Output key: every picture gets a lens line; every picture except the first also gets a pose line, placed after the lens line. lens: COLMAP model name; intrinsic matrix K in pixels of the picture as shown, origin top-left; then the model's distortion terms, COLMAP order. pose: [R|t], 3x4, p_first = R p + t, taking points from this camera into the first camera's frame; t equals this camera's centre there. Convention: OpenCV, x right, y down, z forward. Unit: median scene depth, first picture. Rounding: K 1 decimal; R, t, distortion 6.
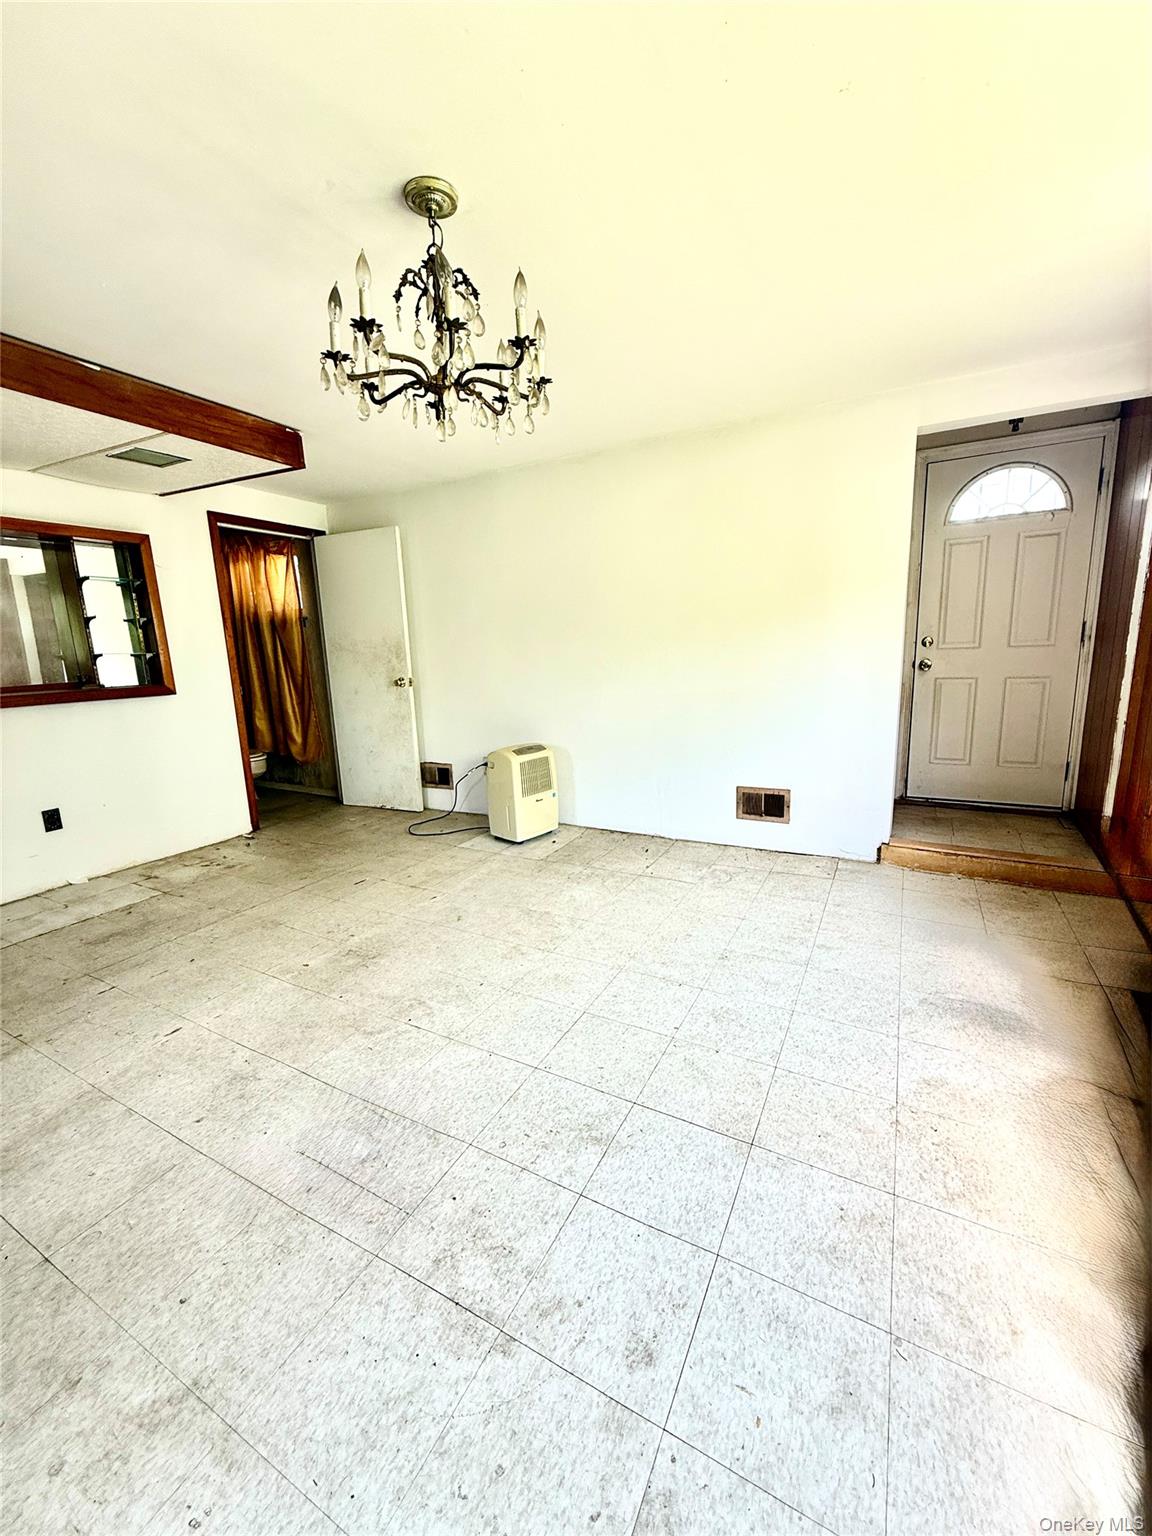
lens RADIAL K [[615.6, 0, 575.2], [0, 615.6, 761.9], [0, 0, 1]] dist [0.000191, 0.000147]
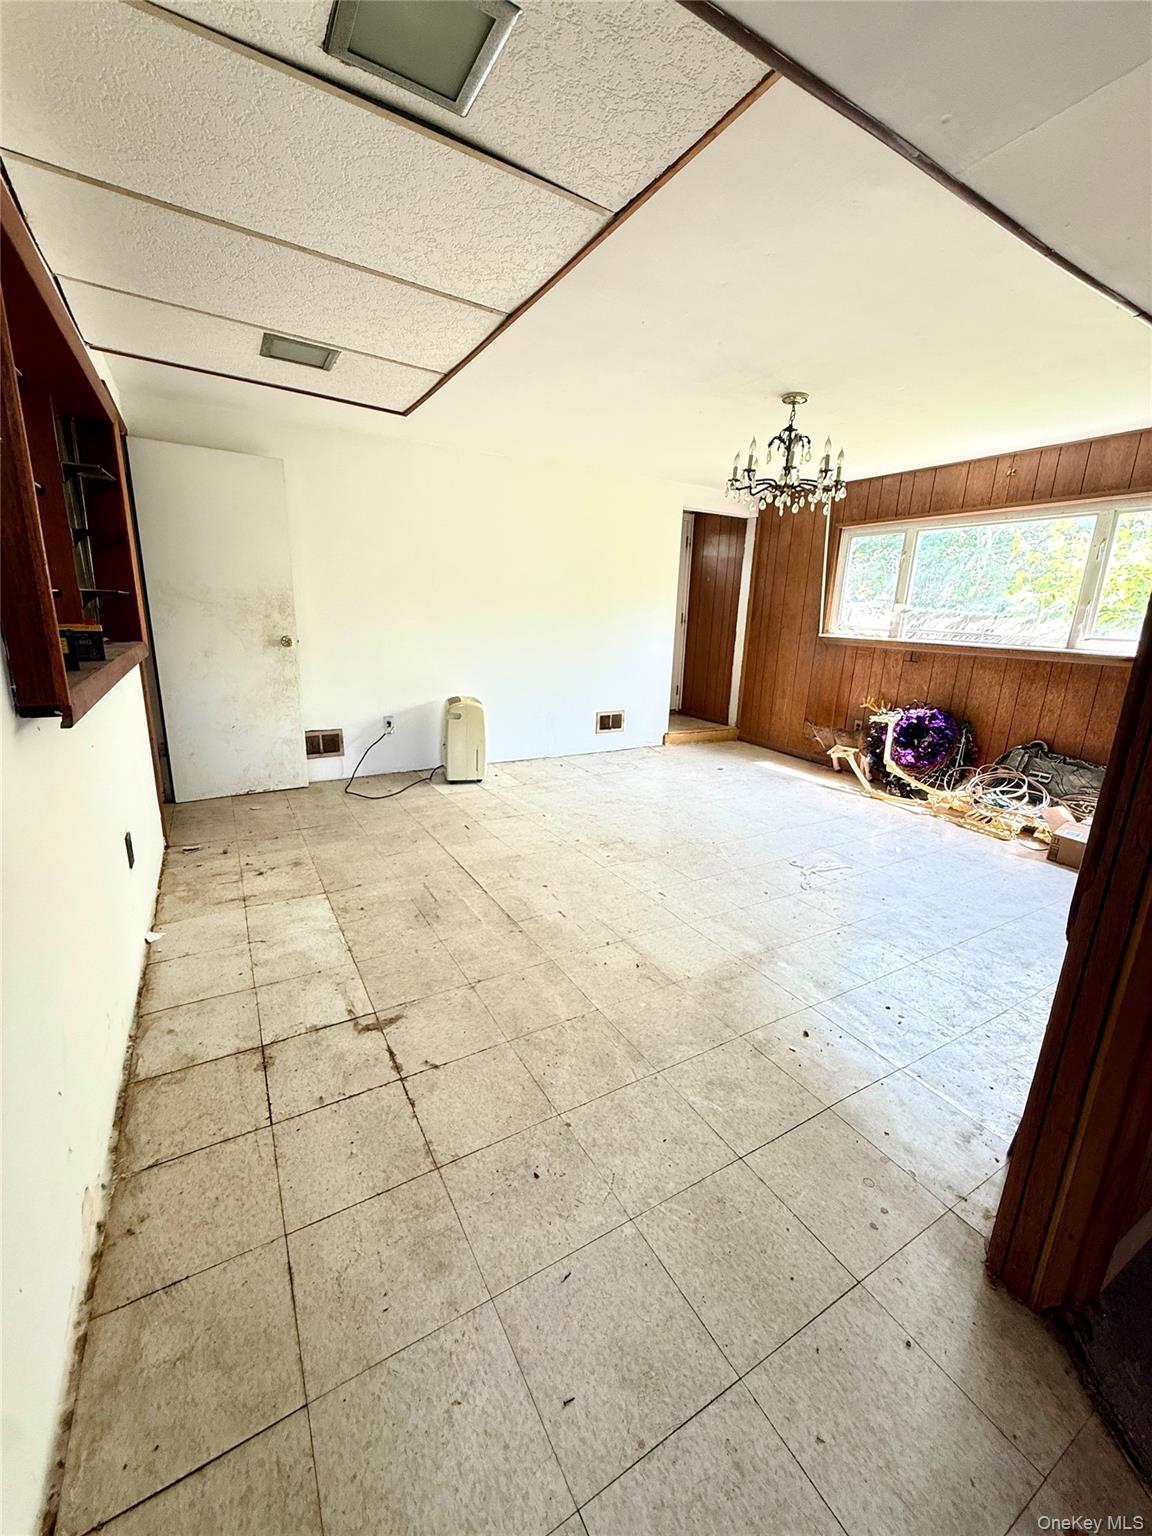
lens RADIAL K [[615.6, 0, 574.7], [0, 615.6, 770.2], [0, 0, 1]] dist [0.000191, 0.000147]
pose [[0.519784, -0.165315, 0.838150, -1.049931], [0.111782, 0.985824, 0.125120, -0.015505], [-0.846953, 0.028655, 0.530895, 0.242178]]
